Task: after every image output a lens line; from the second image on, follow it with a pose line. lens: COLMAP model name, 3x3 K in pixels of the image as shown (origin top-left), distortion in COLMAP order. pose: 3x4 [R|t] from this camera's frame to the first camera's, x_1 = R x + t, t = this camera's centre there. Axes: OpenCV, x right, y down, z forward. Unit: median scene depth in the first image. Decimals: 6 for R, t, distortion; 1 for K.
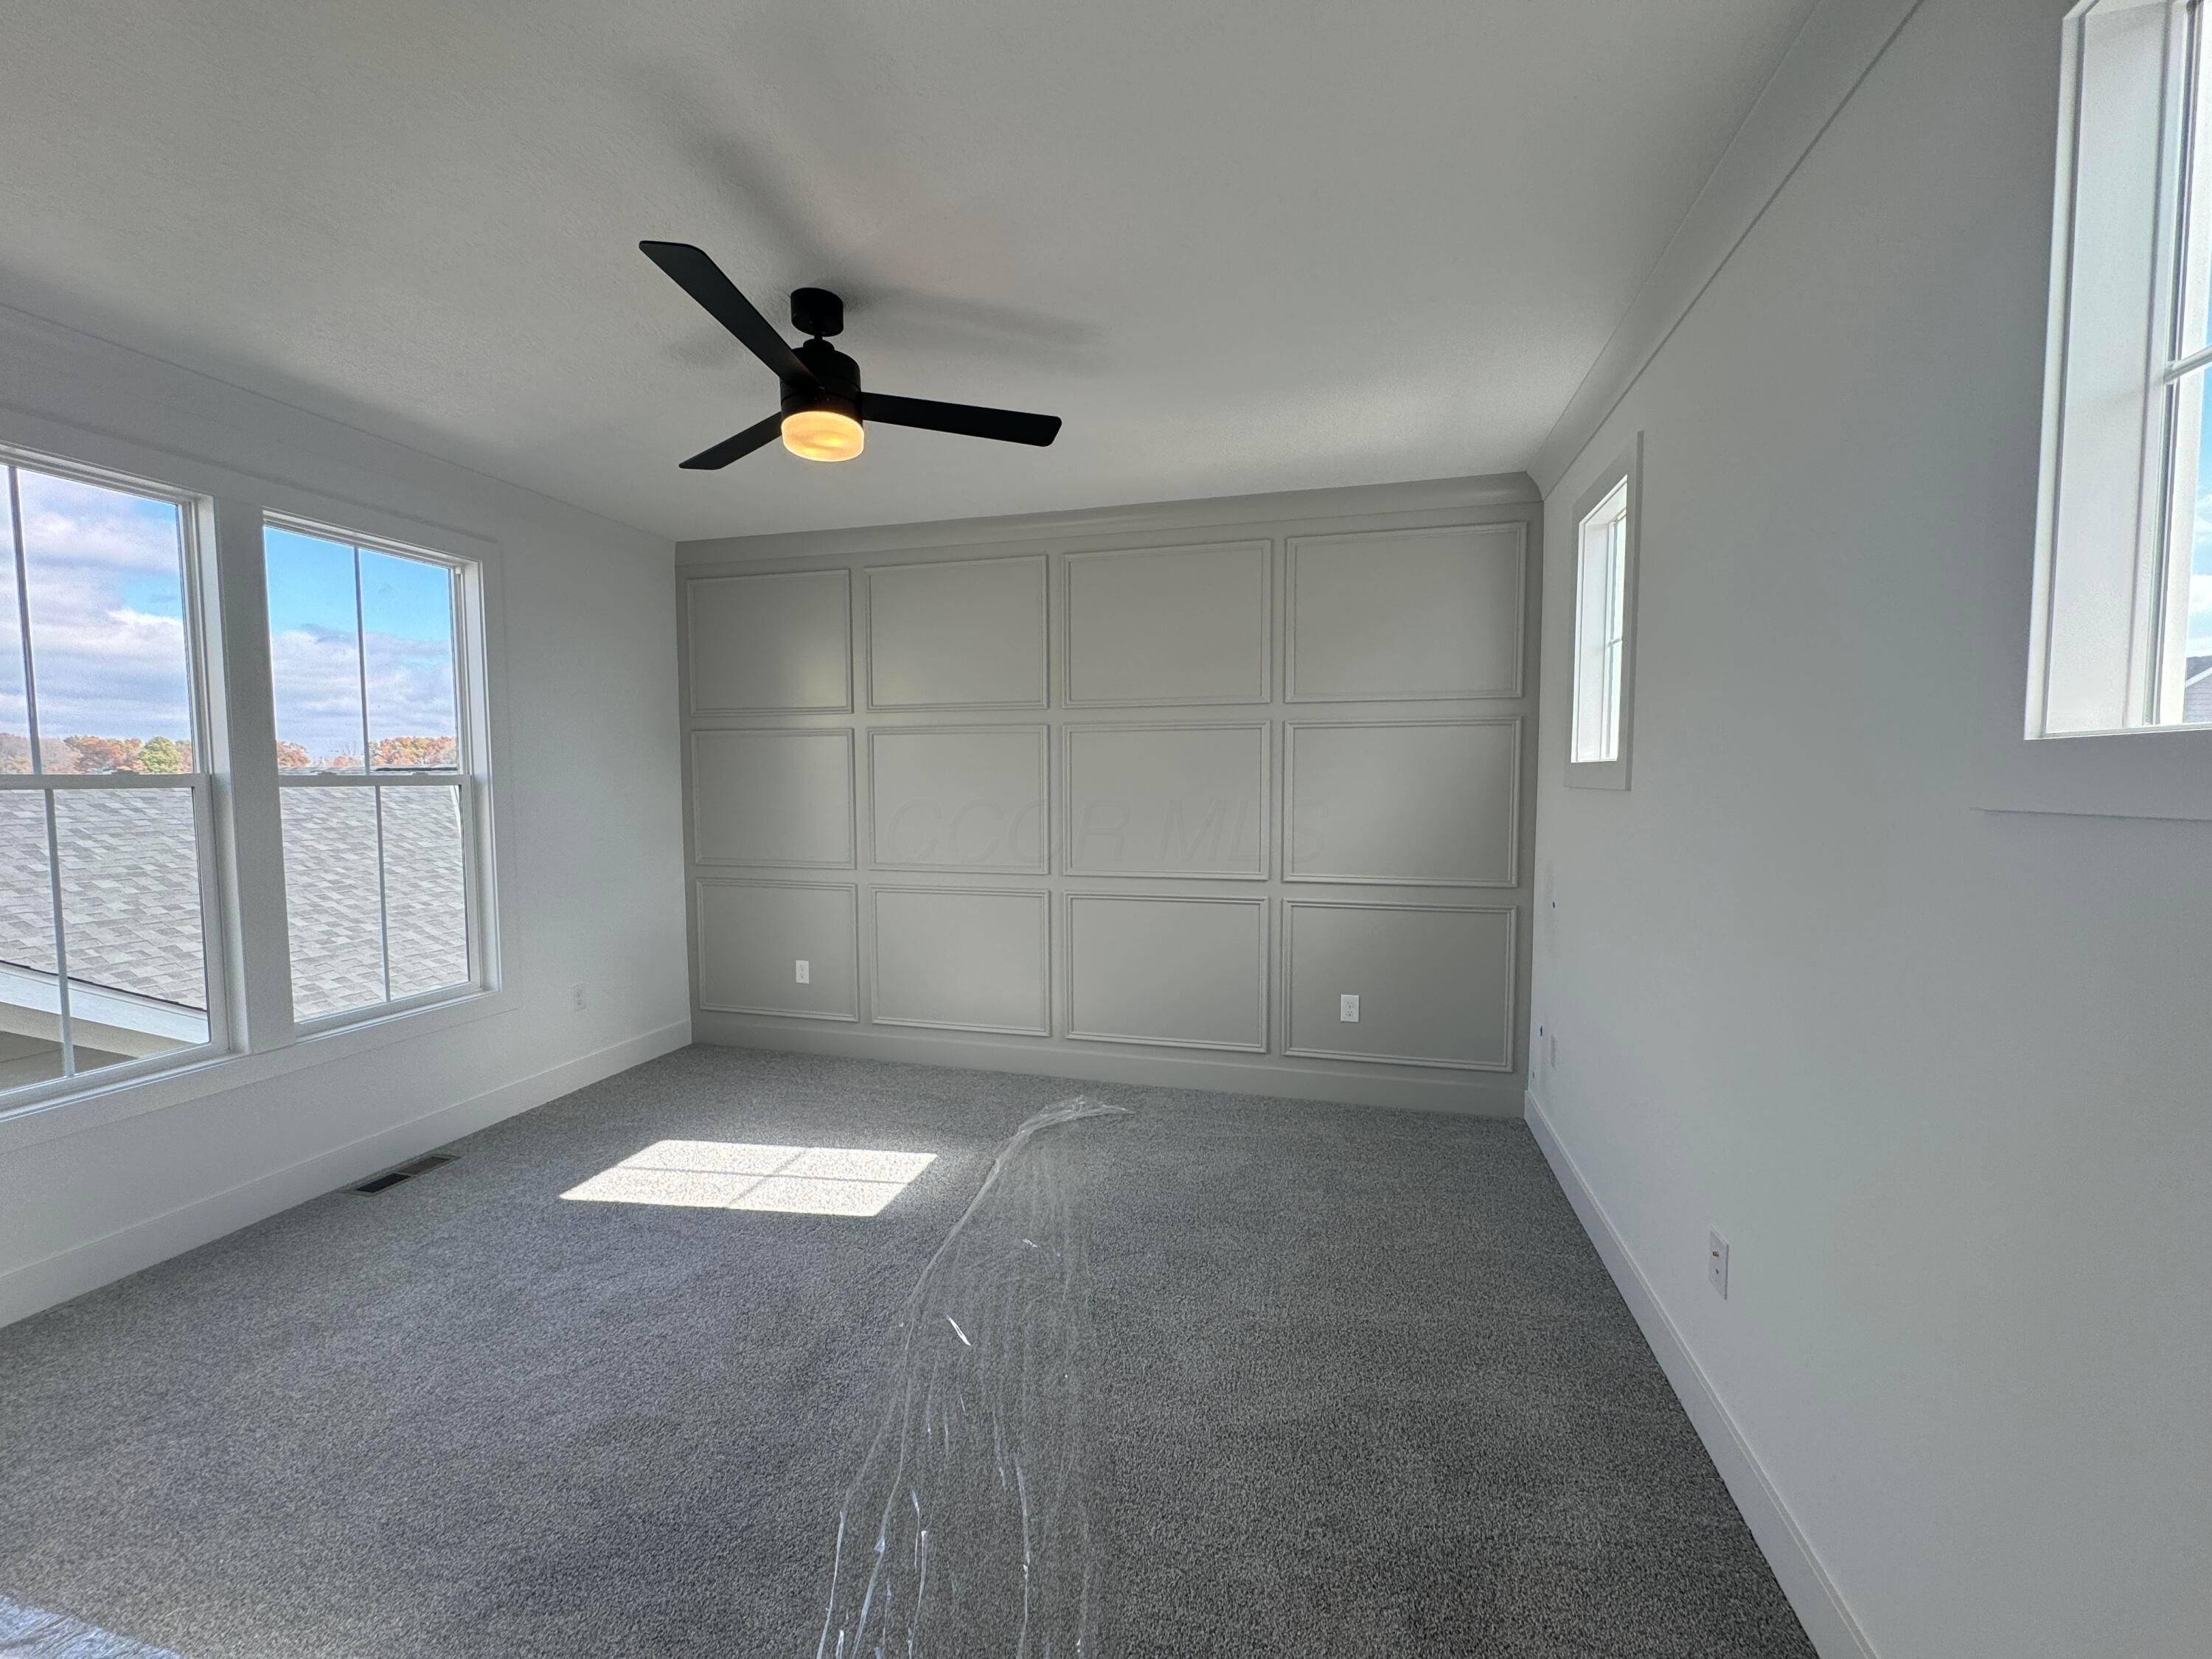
lens RADIAL K [[879.3, 0, 1108.9], [0, 879.3, 825.7], [0, 0, 1]] dist [-0.002980, 0.000402]
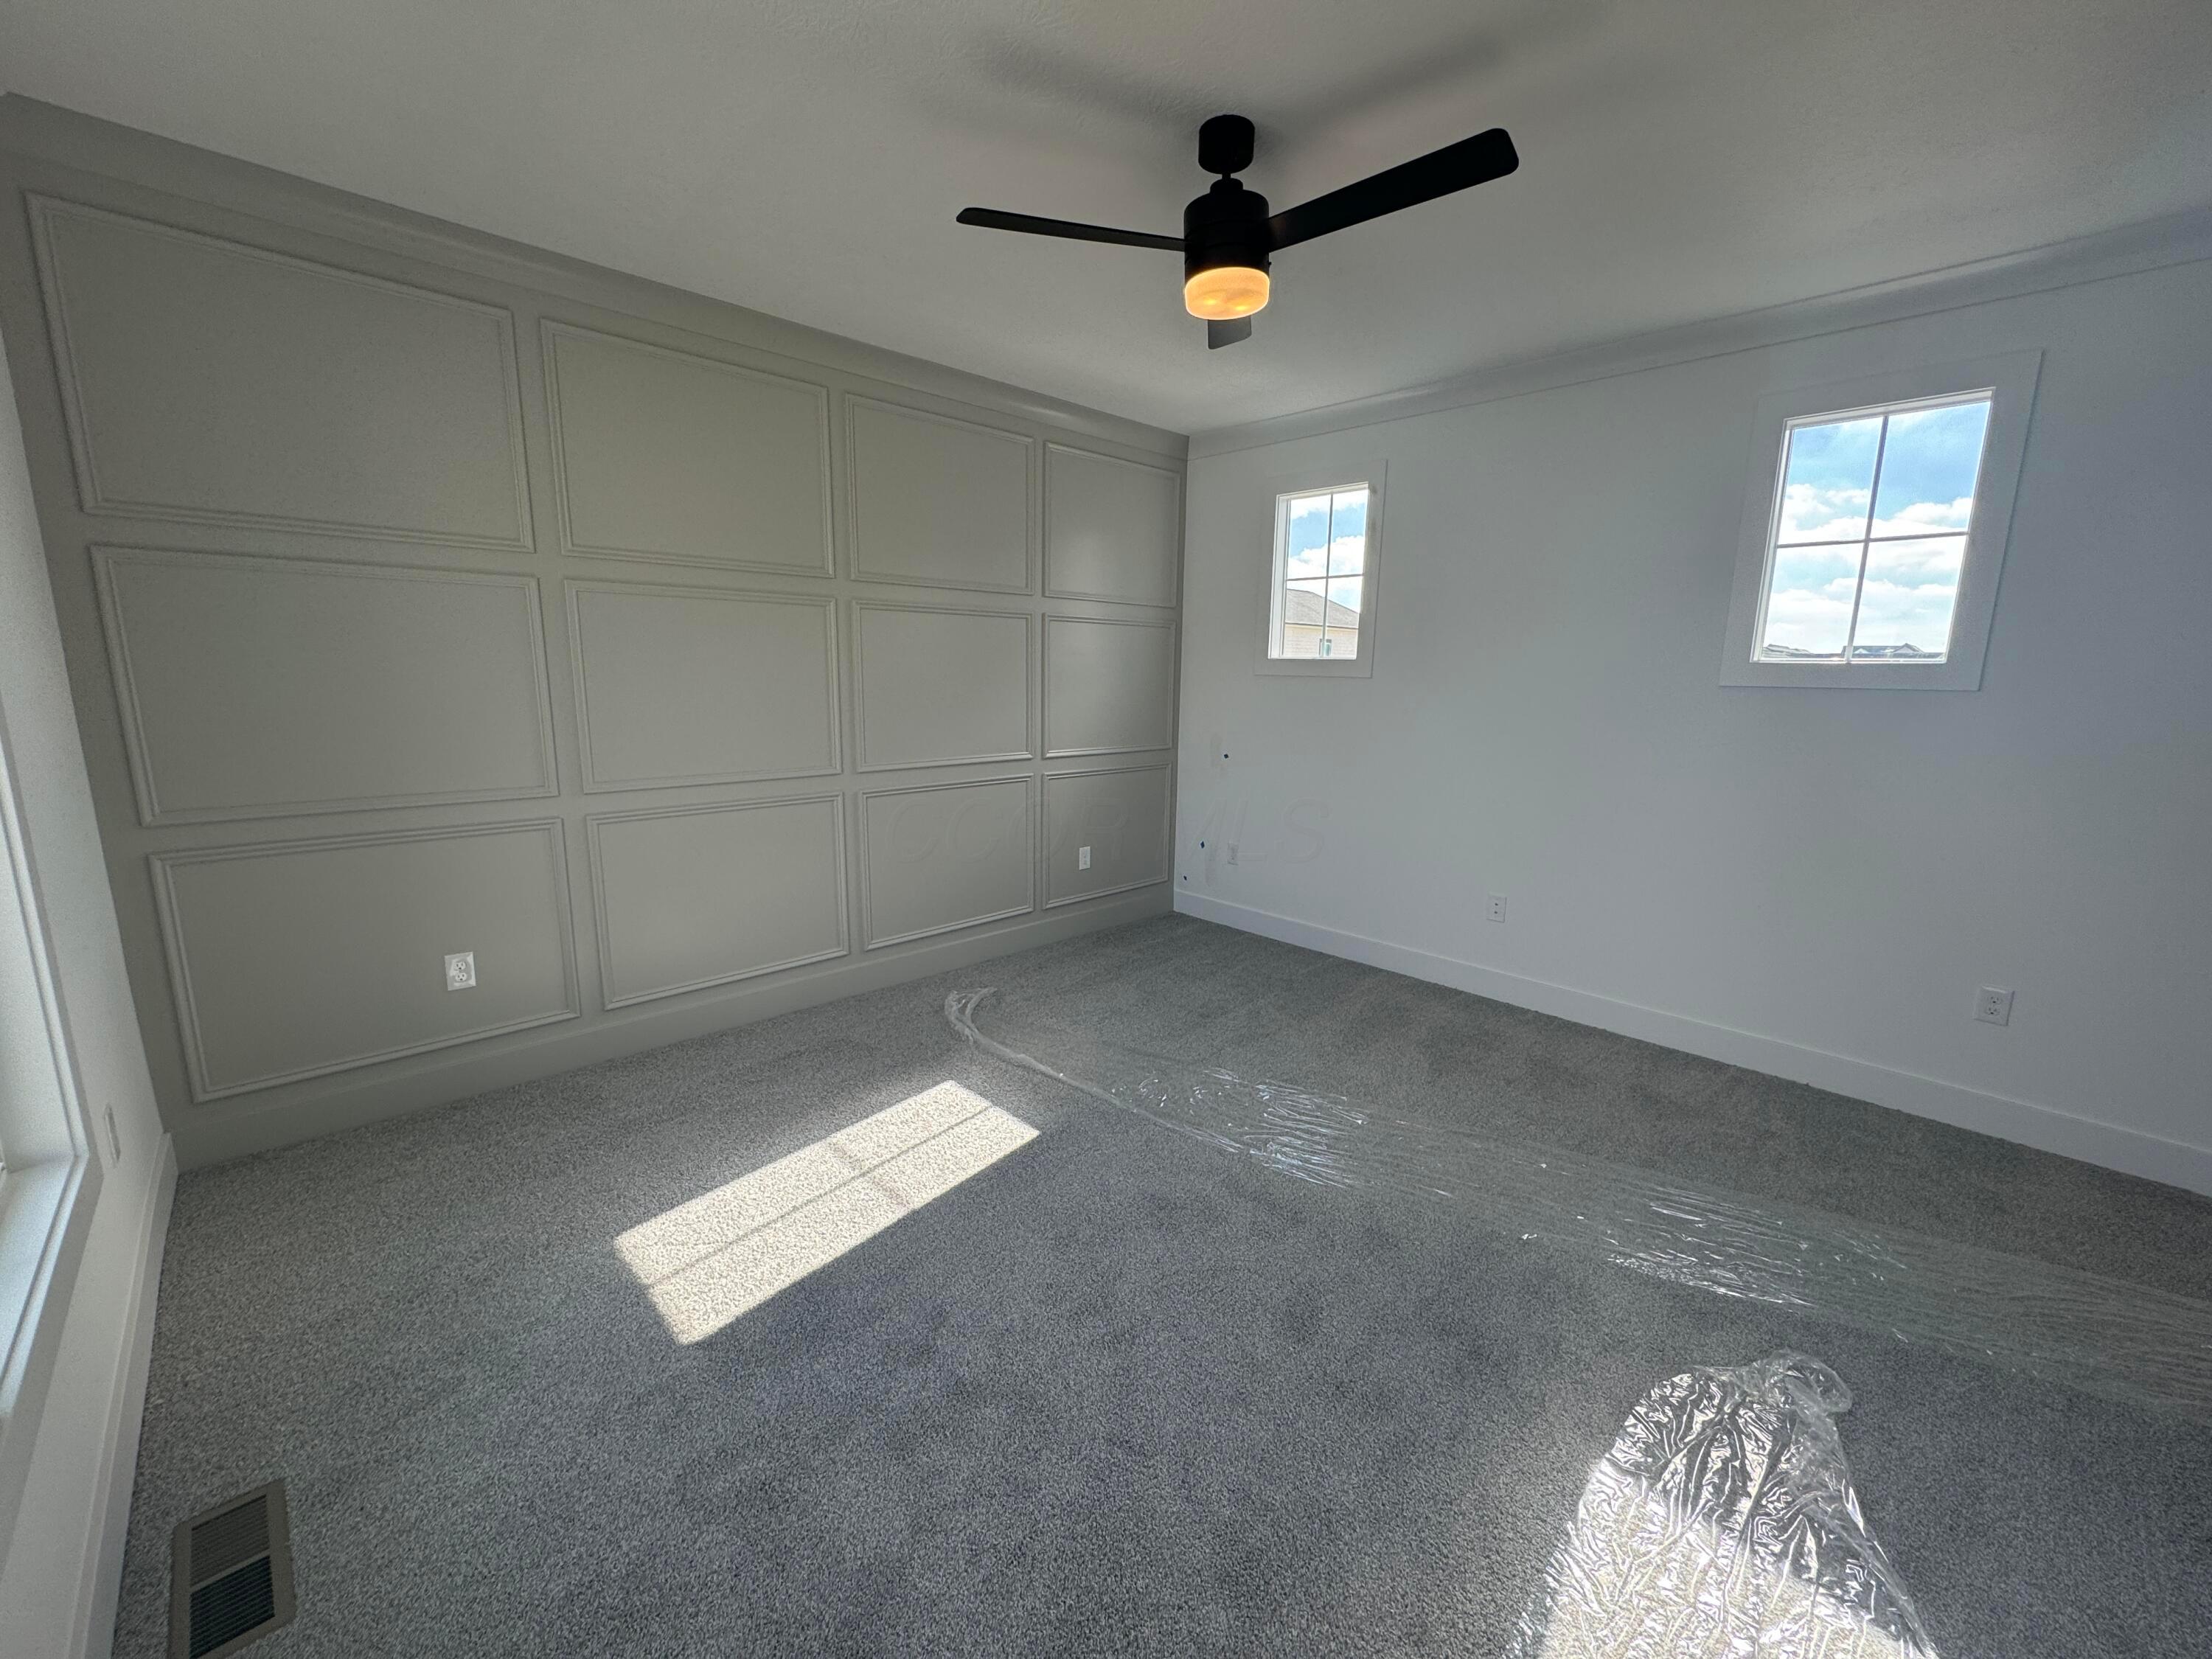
lens RADIAL K [[879.3, 0, 1112.3], [0, 879.3, 842.4], [0, 0, 1]] dist [-0.002980, 0.000402]
pose [[0.509411, -0.160660, 0.845393, -0.756294], [0.019870, 0.984351, 0.175095, -0.027966], [-0.860294, -0.072398, 0.504631, 0.359164]]
